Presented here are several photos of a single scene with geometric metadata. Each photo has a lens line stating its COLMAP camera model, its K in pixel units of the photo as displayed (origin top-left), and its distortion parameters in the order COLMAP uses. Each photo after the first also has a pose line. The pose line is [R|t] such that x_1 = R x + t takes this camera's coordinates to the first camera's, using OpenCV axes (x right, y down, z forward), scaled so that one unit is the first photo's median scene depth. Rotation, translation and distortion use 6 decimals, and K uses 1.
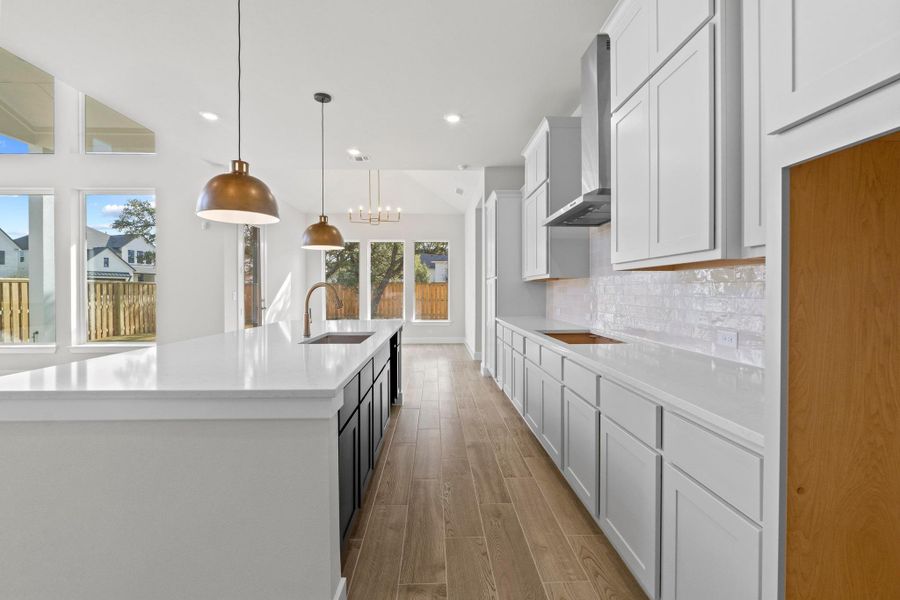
lens RADIAL K [[382.2, 0, 446.5], [0, 382.2, 294.4], [0, 0, 1]] dist [-0.005979, 0.000015]
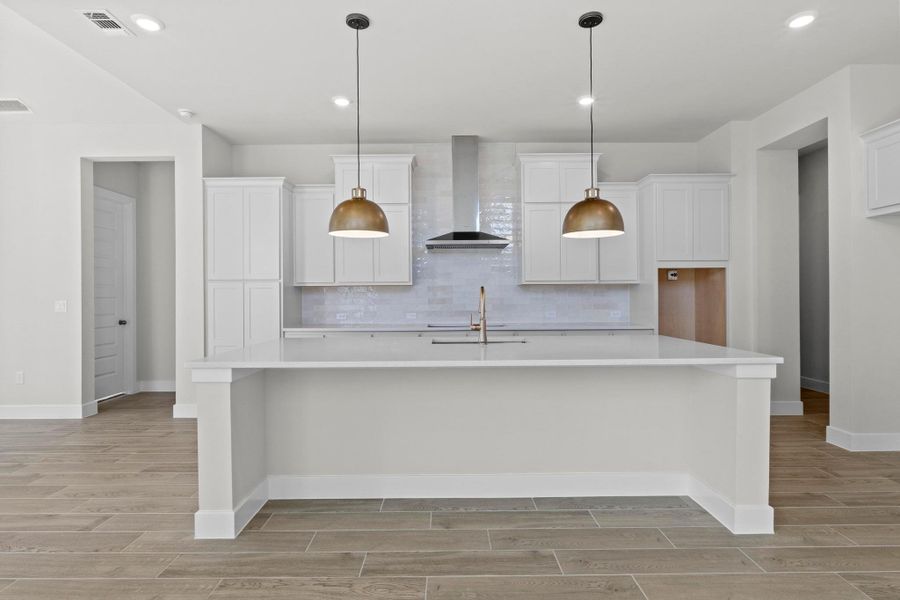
lens RADIAL K [[458.3, 0, 444.7], [0, 458.3, 298.0], [0, 0, 1]] dist [-0.010589, 0.002198]
pose [[0.035416, -0.000679, 0.999372, -1.069391], [0.017653, 0.999844, 0.000054, -0.000789], [-0.999217, 0.017640, 0.035422, 0.757078]]
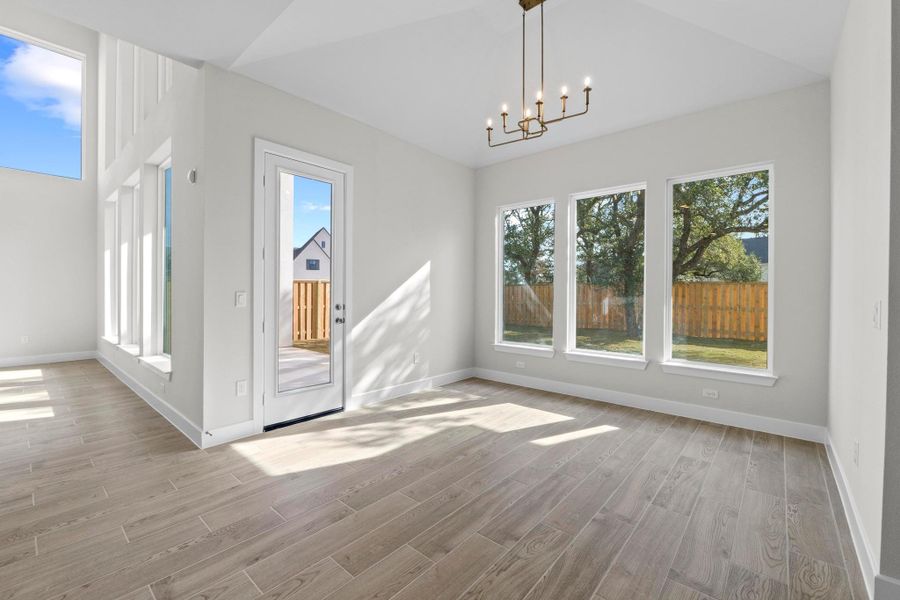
lens RADIAL K [[382.2, 0, 445.6], [0, 382.2, 295.1], [0, 0, 1]] dist [-0.005979, 0.000015]
pose [[0.729548, 0.011436, -0.683834, 0.069021], [-0.014659, 0.999892, 0.001082, -0.009924], [0.683773, 0.009235, 0.729637, 1.193744]]
